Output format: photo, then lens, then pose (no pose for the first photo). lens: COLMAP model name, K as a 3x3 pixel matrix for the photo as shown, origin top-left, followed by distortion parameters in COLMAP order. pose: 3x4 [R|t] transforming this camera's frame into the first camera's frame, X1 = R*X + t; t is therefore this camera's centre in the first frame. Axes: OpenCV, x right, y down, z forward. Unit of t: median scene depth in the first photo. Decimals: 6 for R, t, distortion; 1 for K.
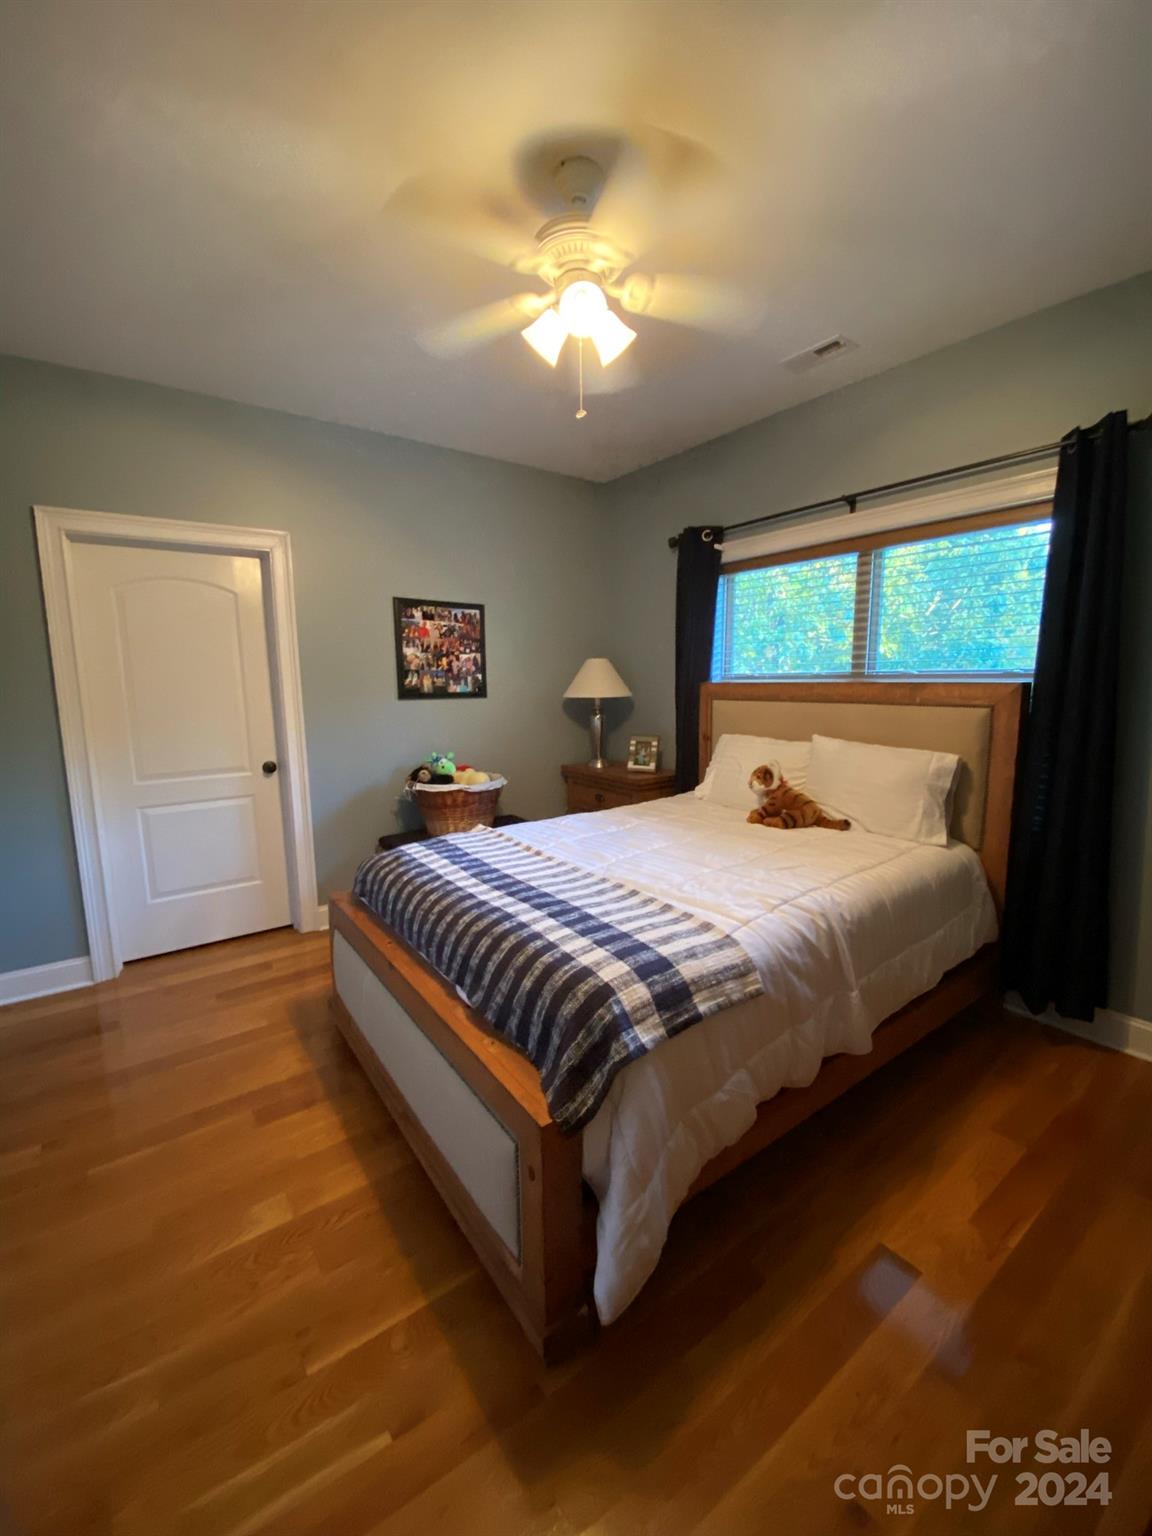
lens RADIAL K [[611.8, 0, 582.9], [0, 611.8, 766.6], [0, 0, 1]] dist [0.022866, -0.000179]
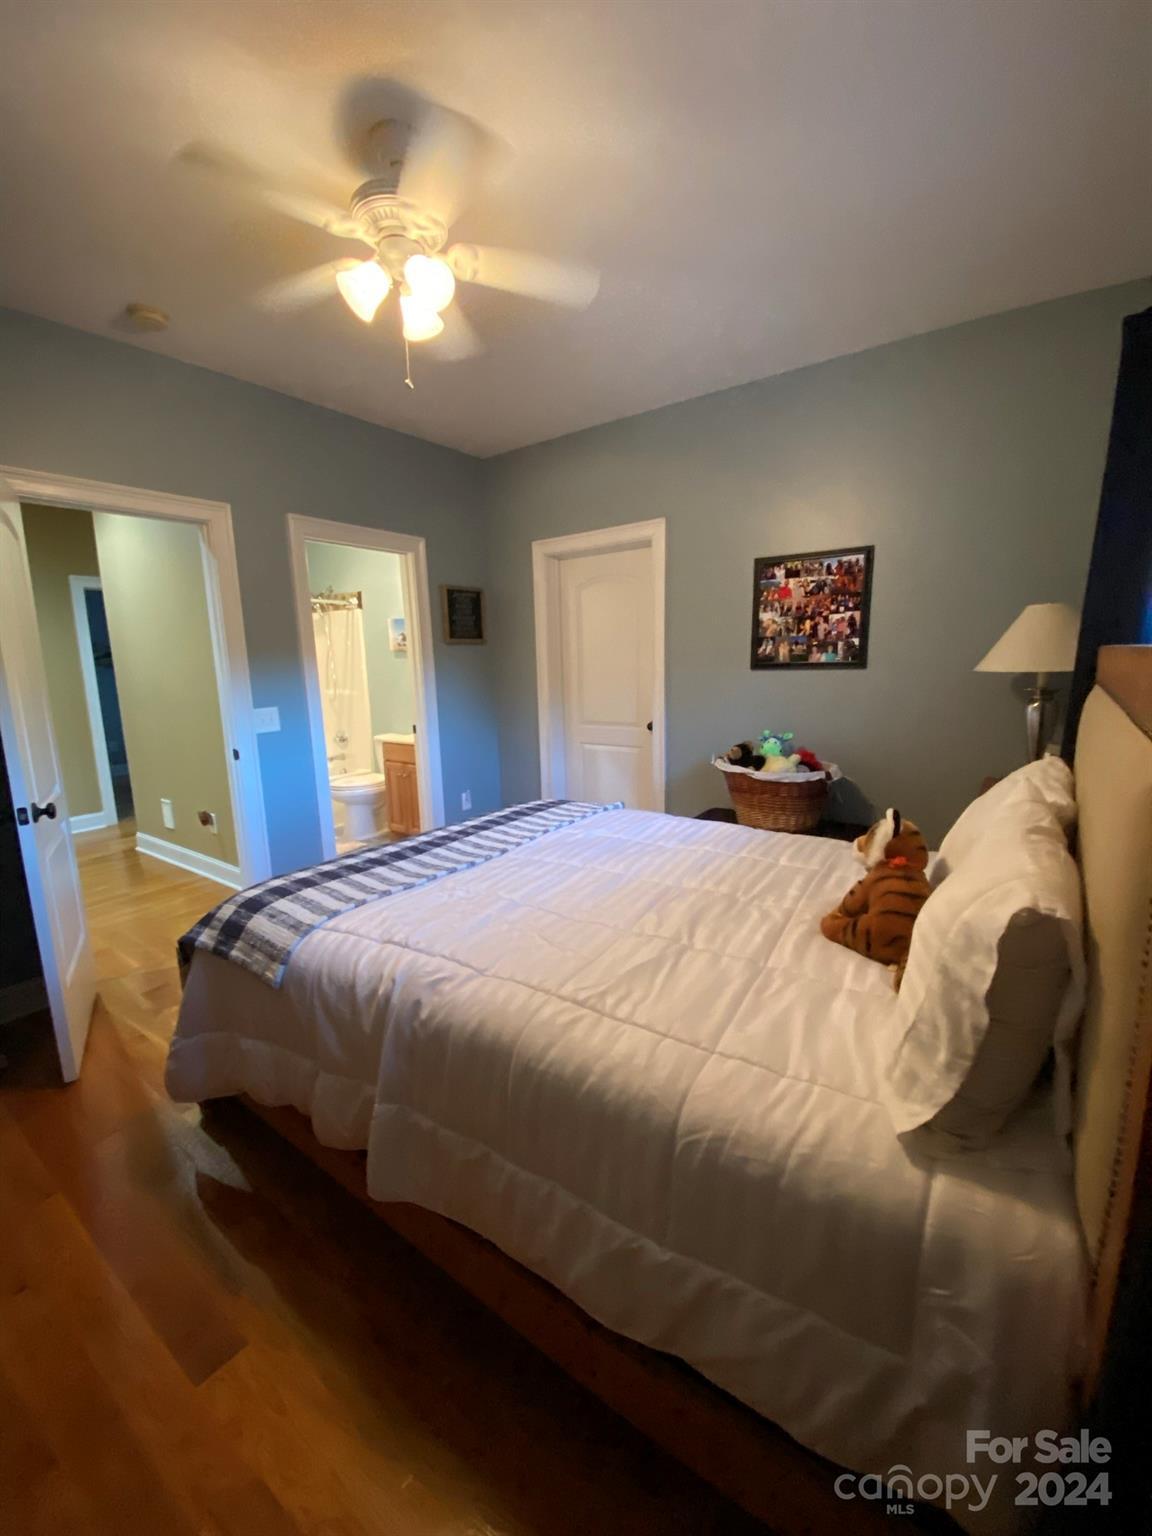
lens RADIAL K [[611.8, 0, 582.2], [0, 611.8, 773.6], [0, 0, 1]] dist [0.022866, -0.000179]
pose [[0.306872, 0.178399, -0.934882, 0.516161], [-0.114441, 0.982065, 0.149838, -0.062969], [0.944845, 0.061008, 0.321784, 0.455100]]
